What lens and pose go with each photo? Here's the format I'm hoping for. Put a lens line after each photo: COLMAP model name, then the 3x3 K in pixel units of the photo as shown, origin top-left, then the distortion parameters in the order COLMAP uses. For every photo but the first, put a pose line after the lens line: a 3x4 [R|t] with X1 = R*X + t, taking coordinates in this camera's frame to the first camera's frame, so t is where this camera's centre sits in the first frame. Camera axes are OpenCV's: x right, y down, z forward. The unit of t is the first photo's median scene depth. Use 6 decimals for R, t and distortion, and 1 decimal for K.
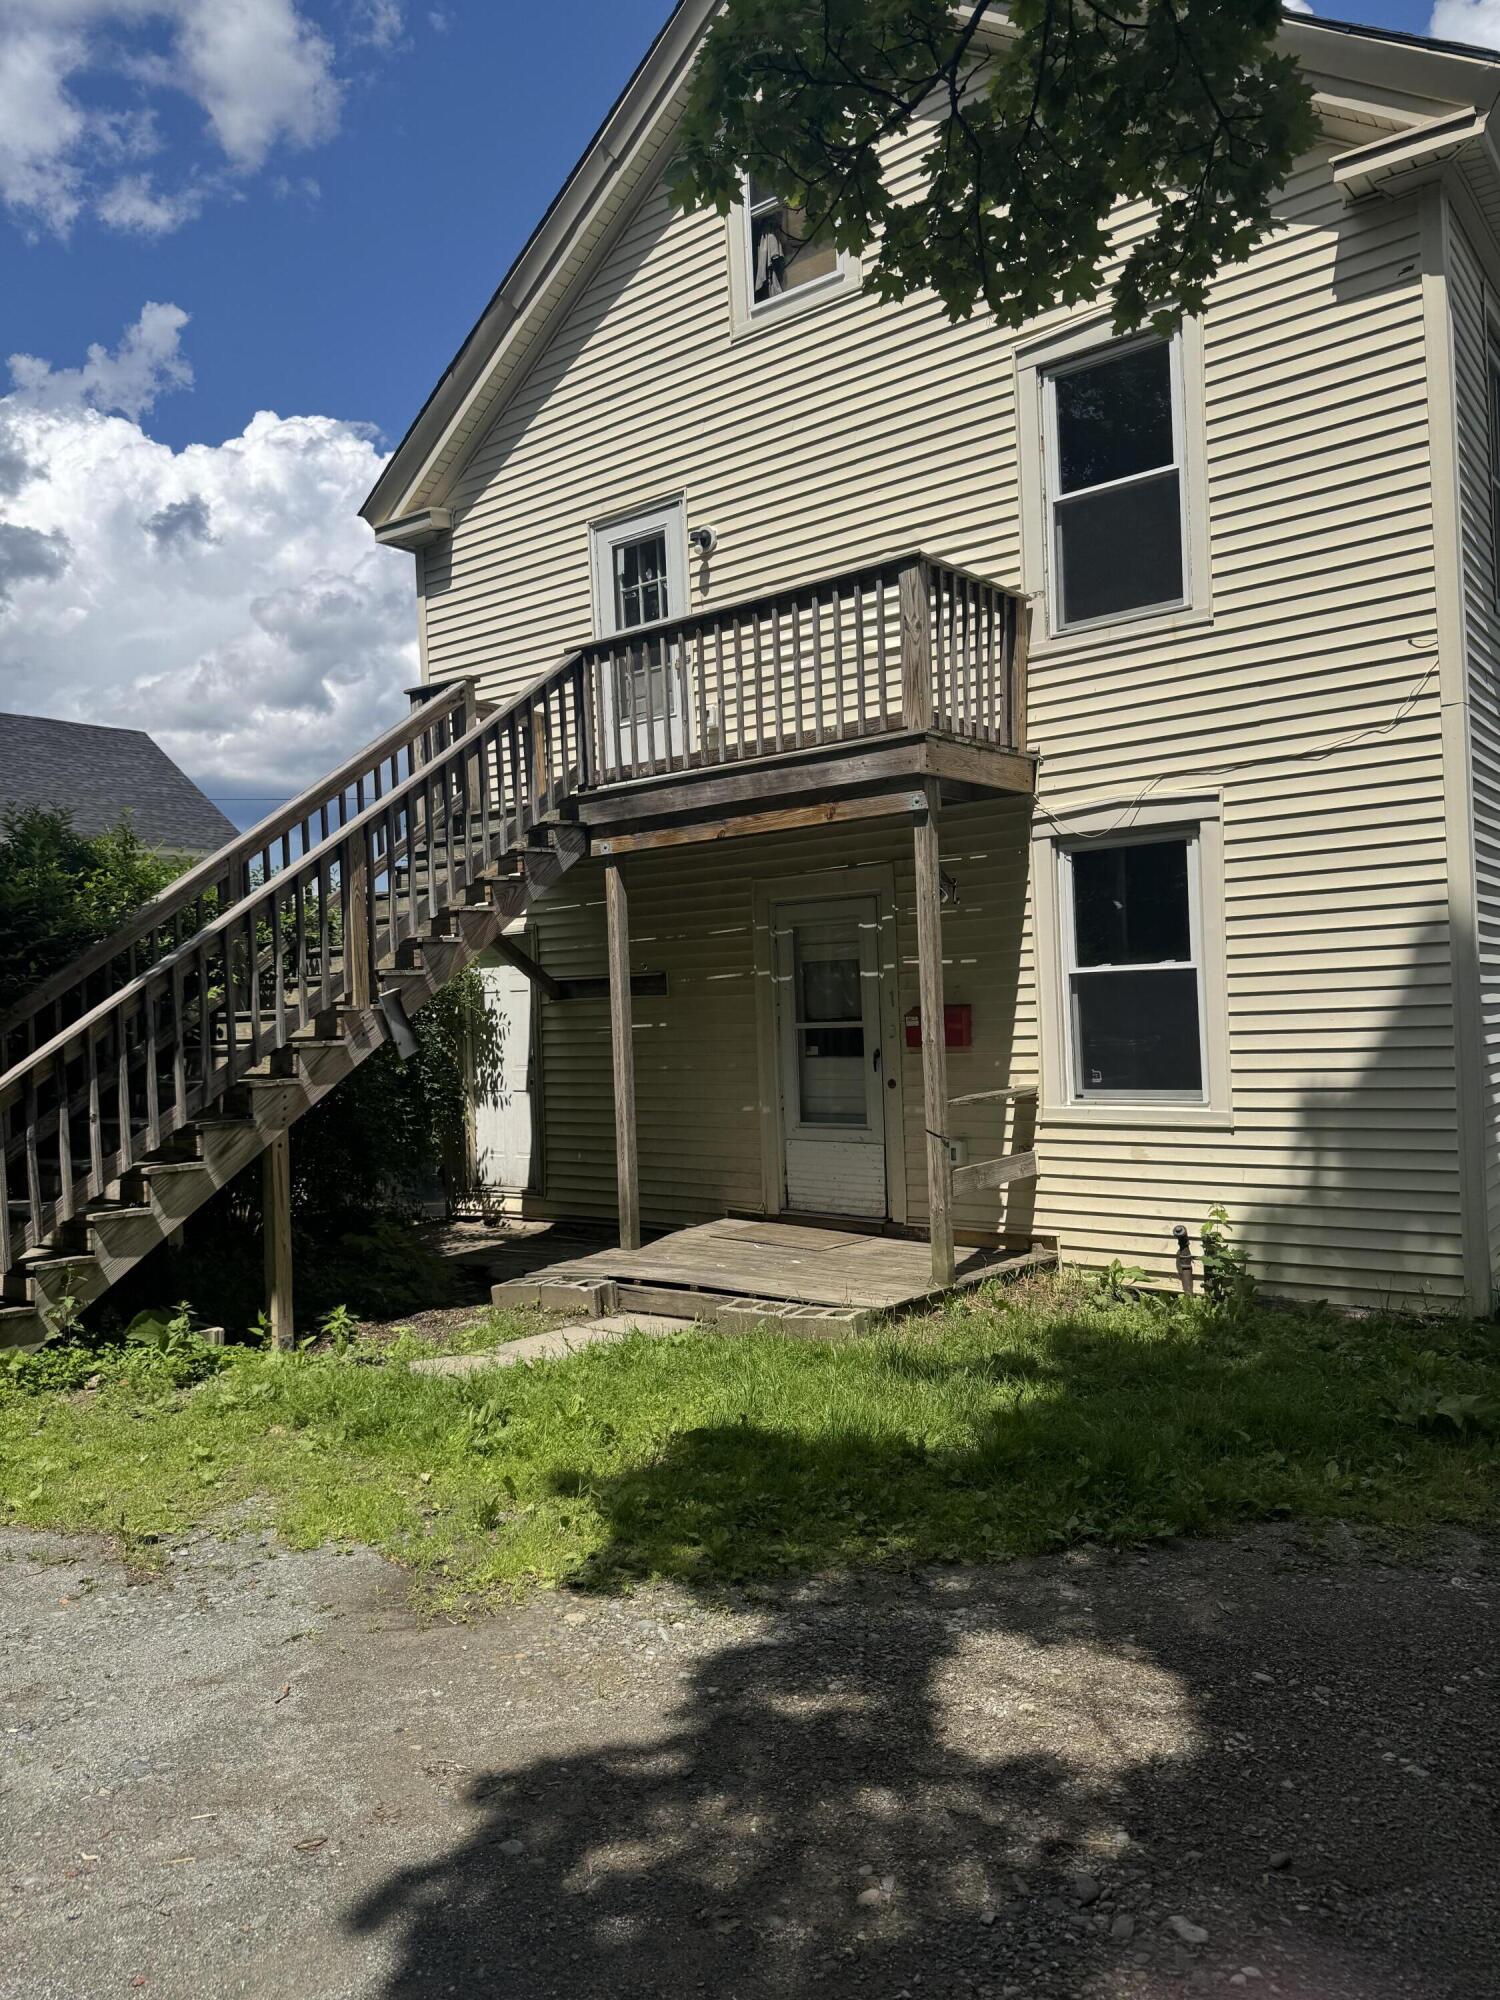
lens RADIAL K [[1414.7, 0, 715.1], [0, 1414.7, 1014.0], [0, 0, 1]] dist [0.043434, -0.065012]
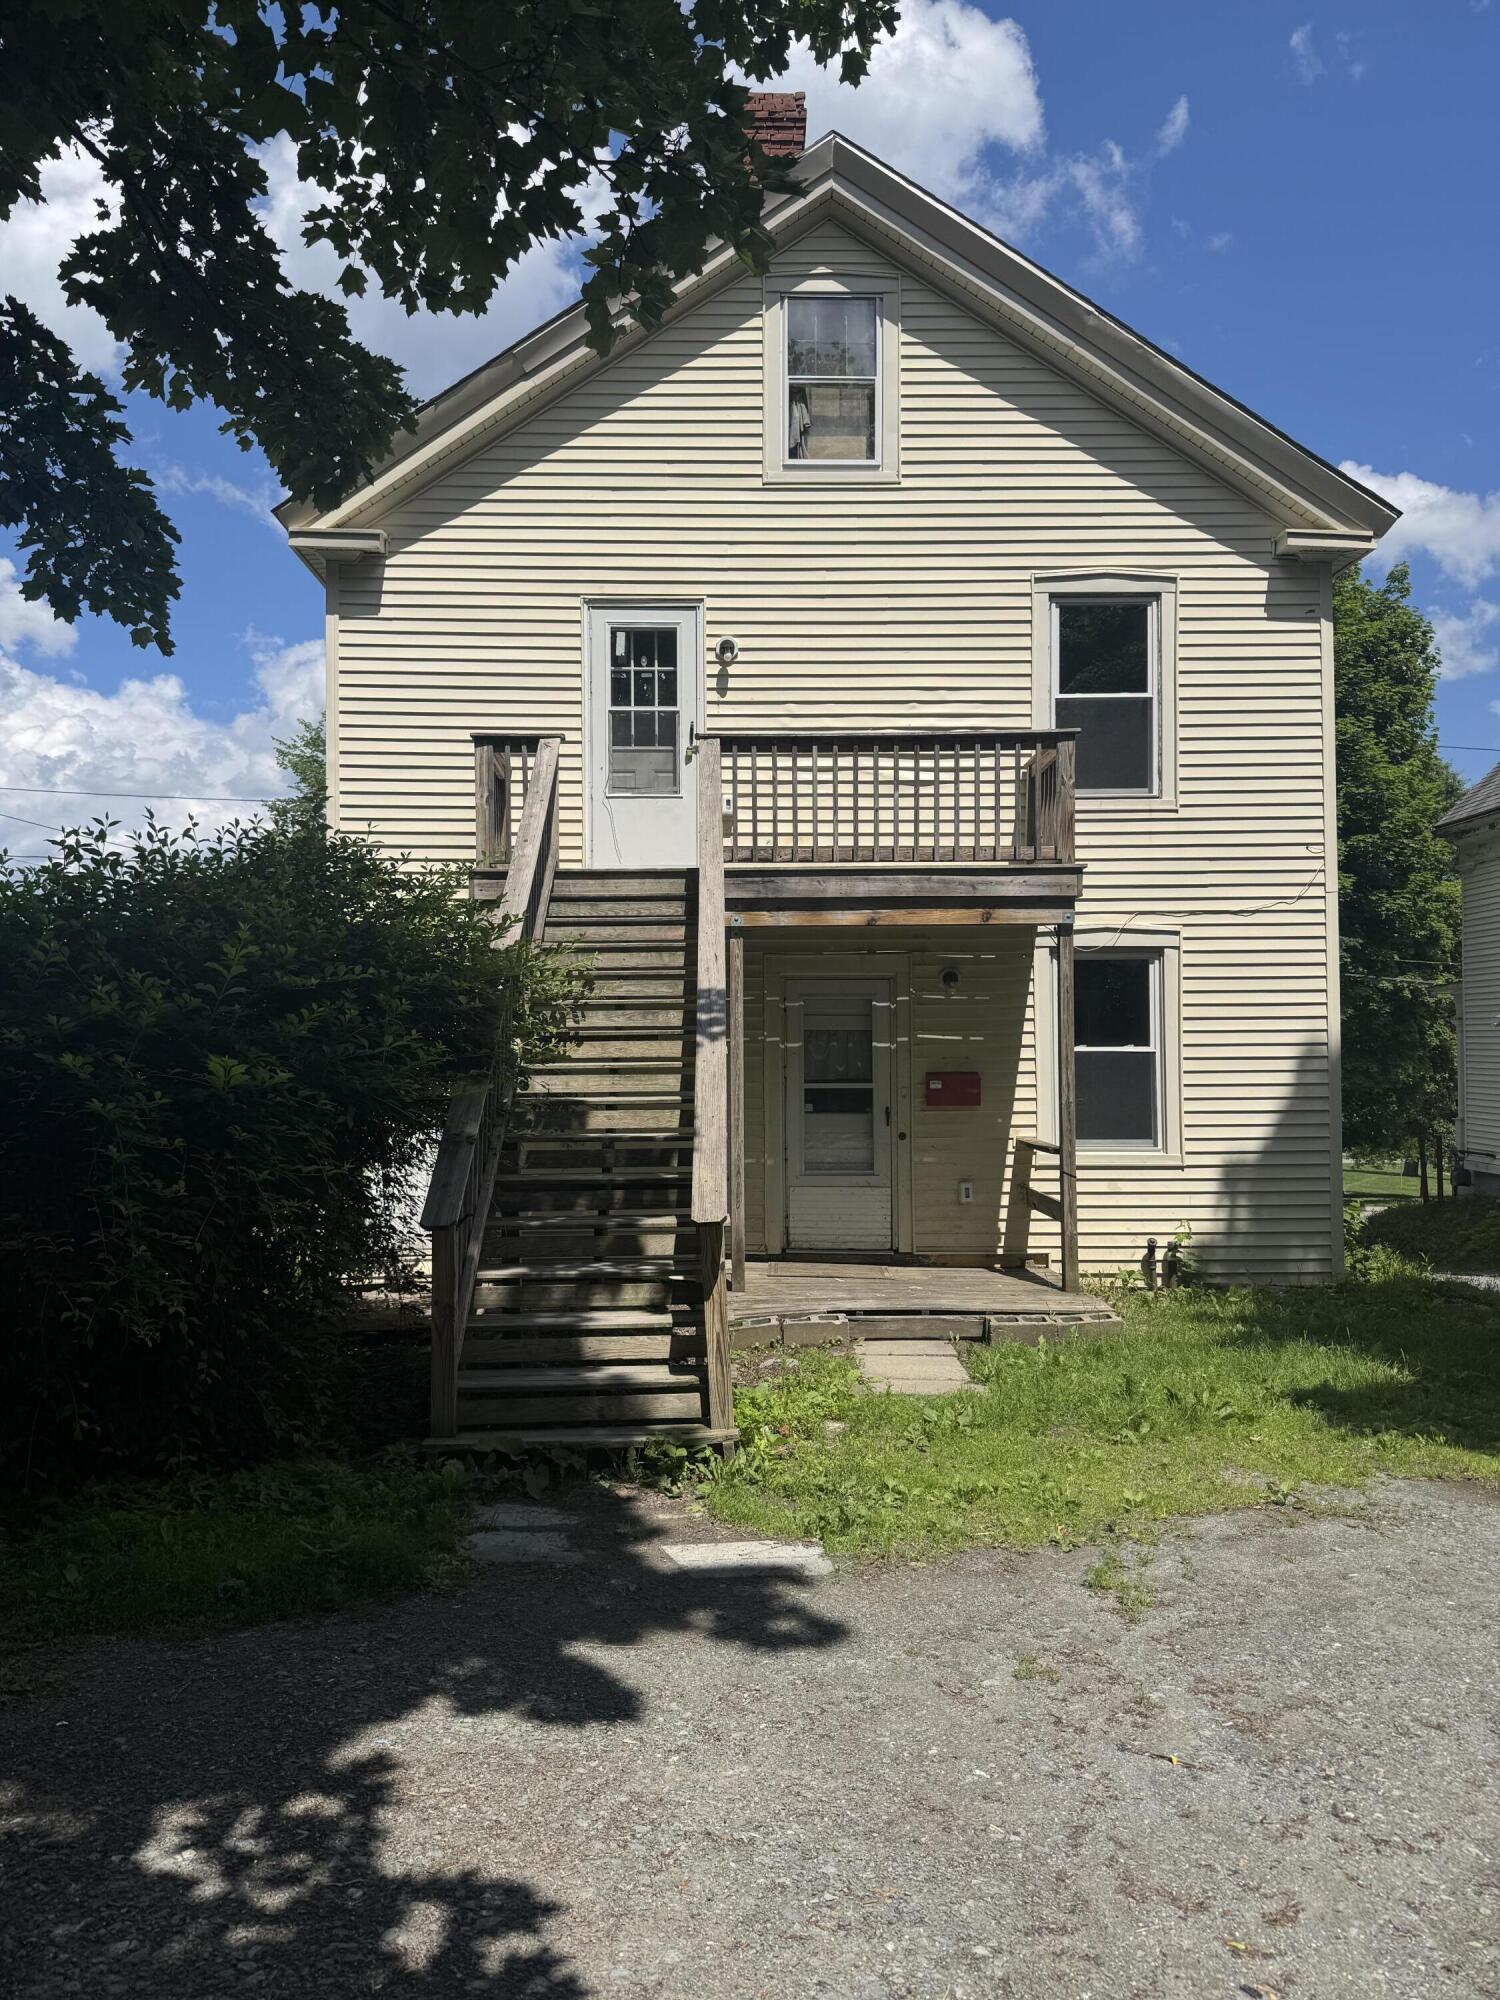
lens RADIAL K [[1414.7, 0, 734.0], [0, 1414.7, 1006.0], [0, 0, 1]] dist [0.043434, -0.065012]
pose [[0.777696, 0.053531, 0.626357, -0.872292], [-0.025856, 0.998249, -0.053210, 0.007639], [-0.628108, 0.025186, 0.777718, 0.175922]]
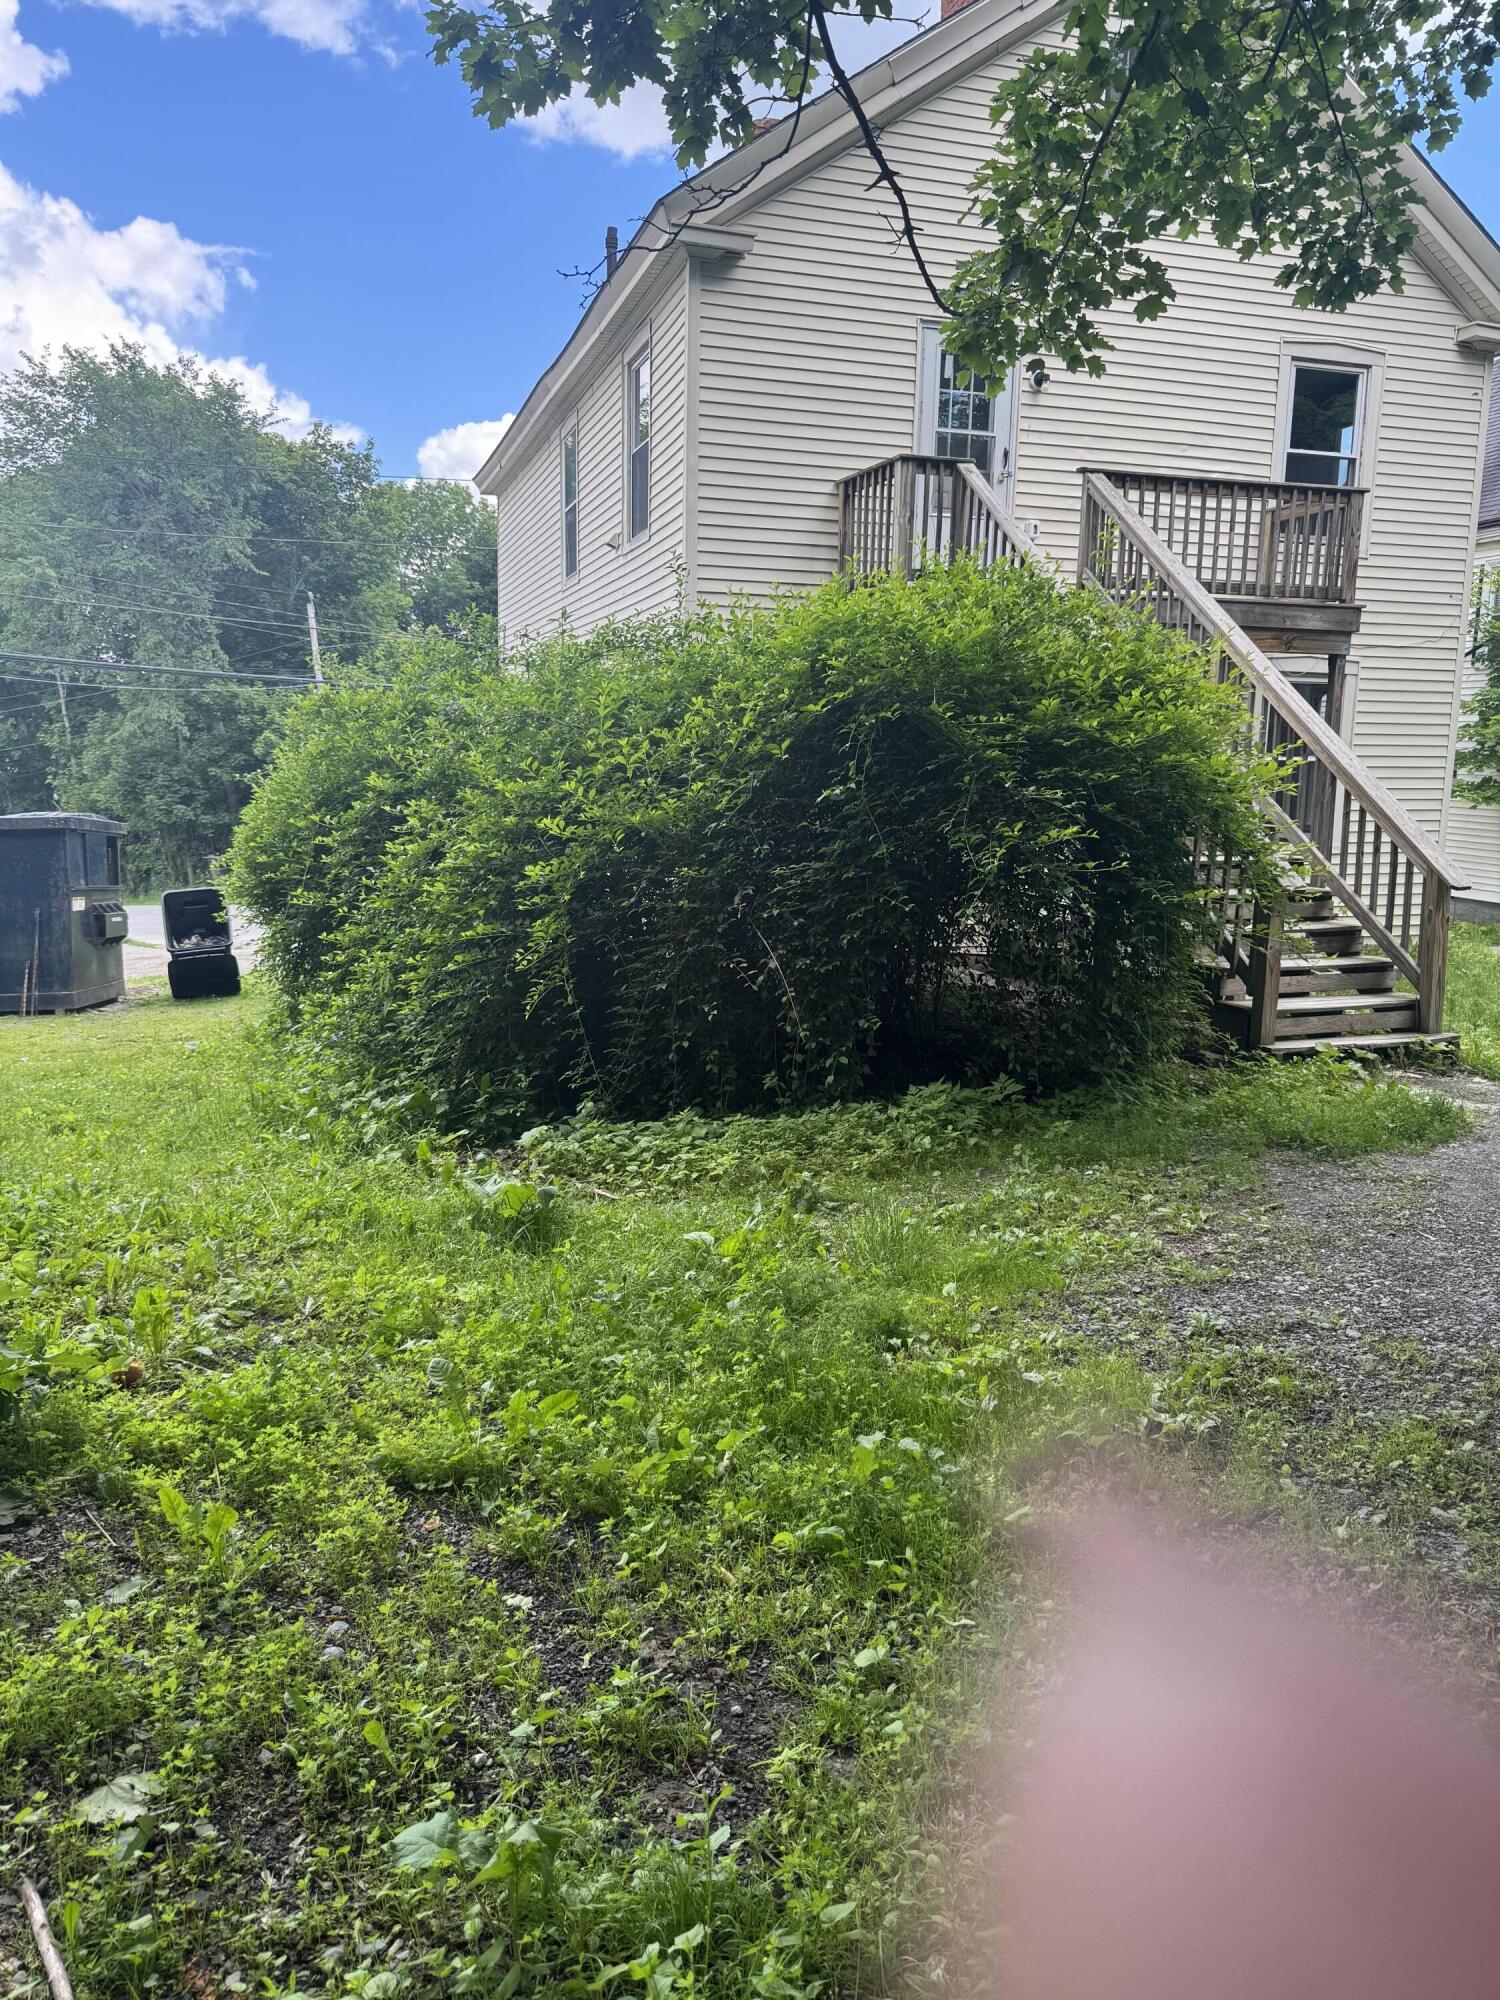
lens RADIAL K [[1414.7, 0, 746.7], [0, 1414.7, 985.4], [0, 0, 1]] dist [0.043434, -0.065012]
pose [[0.564432, -0.082686, 0.821328, -1.520066], [-0.036988, 0.991438, 0.125230, 0.047297], [-0.824651, -0.101063, 0.556541, 0.606565]]
